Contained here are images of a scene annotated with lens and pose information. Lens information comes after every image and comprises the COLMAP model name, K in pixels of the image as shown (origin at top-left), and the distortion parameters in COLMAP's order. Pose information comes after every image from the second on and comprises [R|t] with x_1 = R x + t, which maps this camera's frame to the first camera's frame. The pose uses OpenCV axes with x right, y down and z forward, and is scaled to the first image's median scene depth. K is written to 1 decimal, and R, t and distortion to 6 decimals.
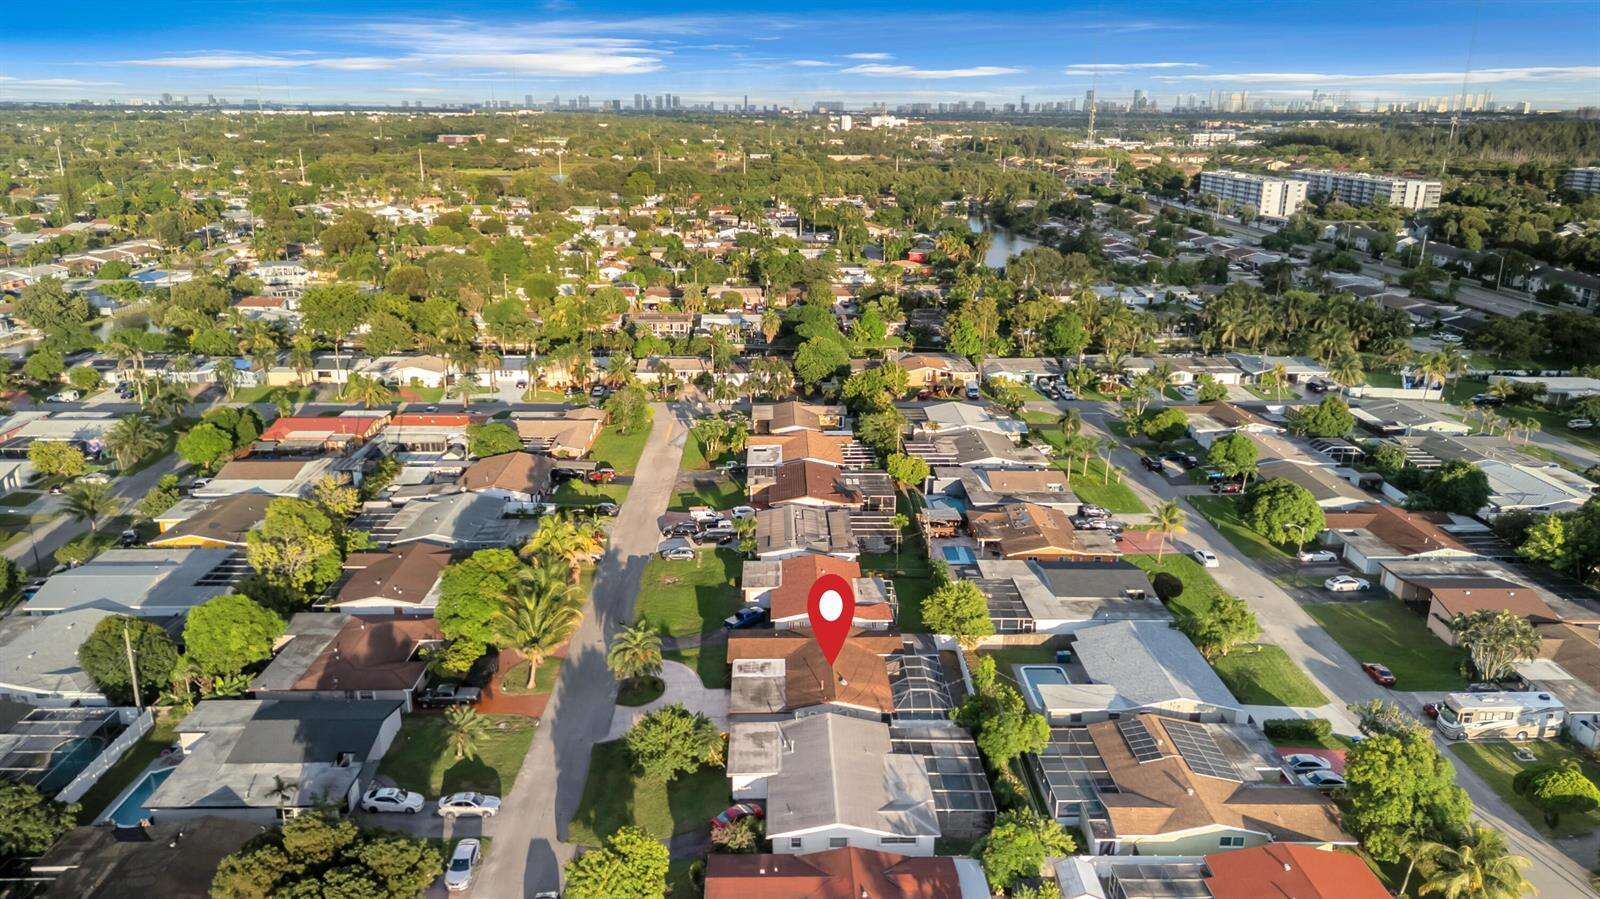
lens RADIAL K [[1114.5, 0, 791.8], [0, 1114.5, 453.6], [0, 0, 1]] dist [0.104975, -0.130564]
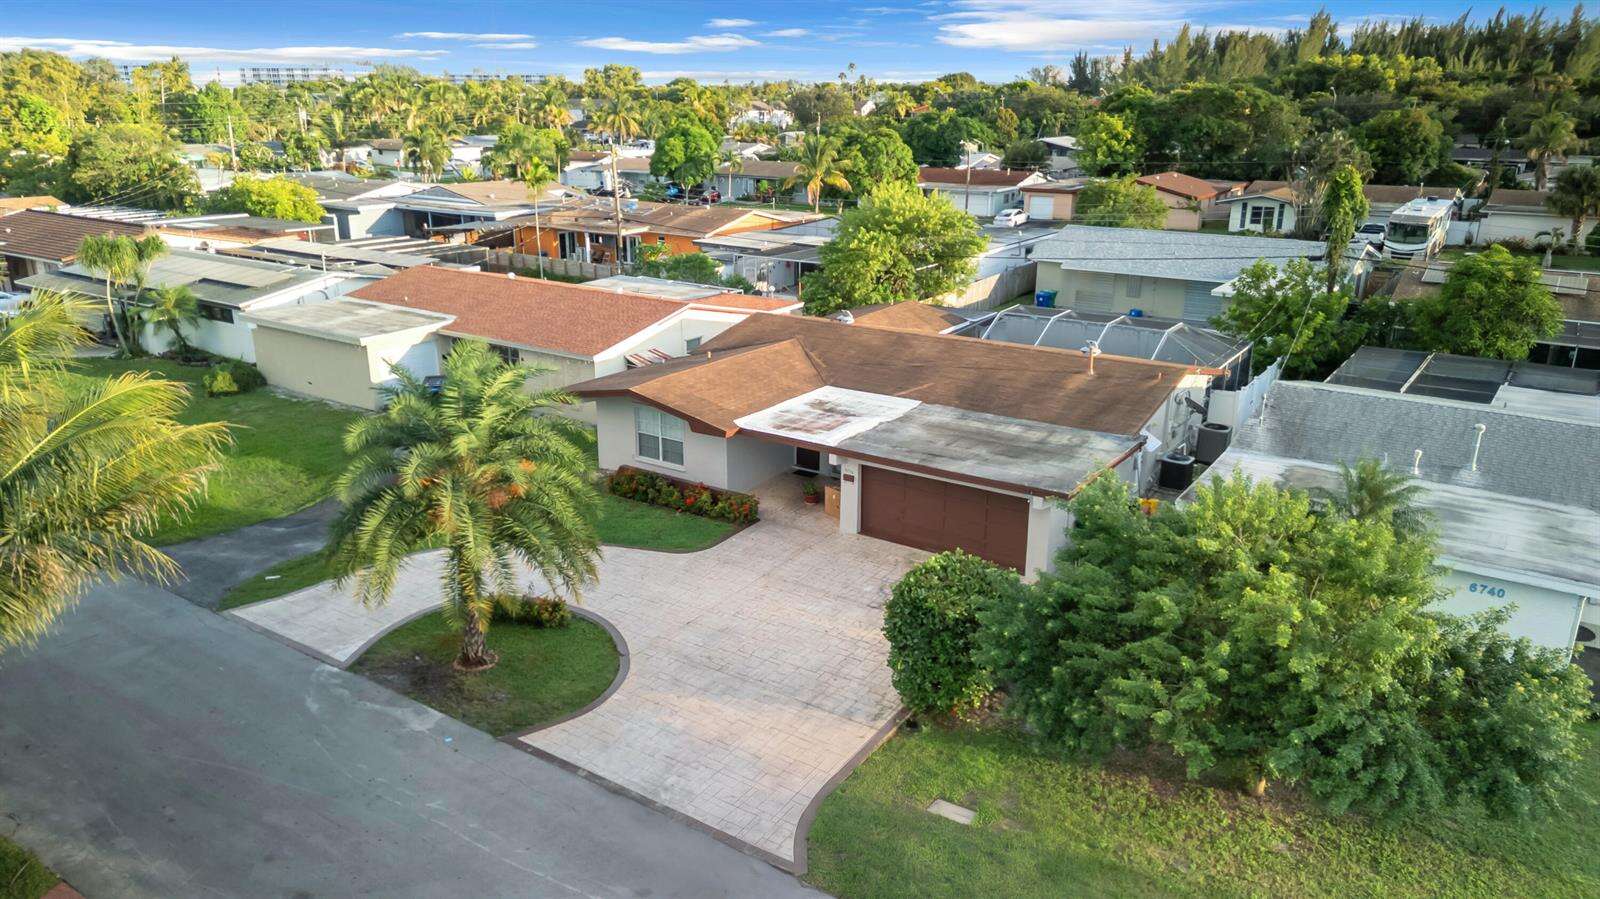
lens RADIAL K [[1114.5, 0, 791.8], [0, 1114.5, 453.6], [0, 0, 1]] dist [0.104975, -0.130564]
pose [[0.574462, -0.254456, 0.777975, -0.263128], [0.236374, 0.961530, 0.139952, 0.156586], [-0.783658, 0.103496, 0.612510, 0.821205]]
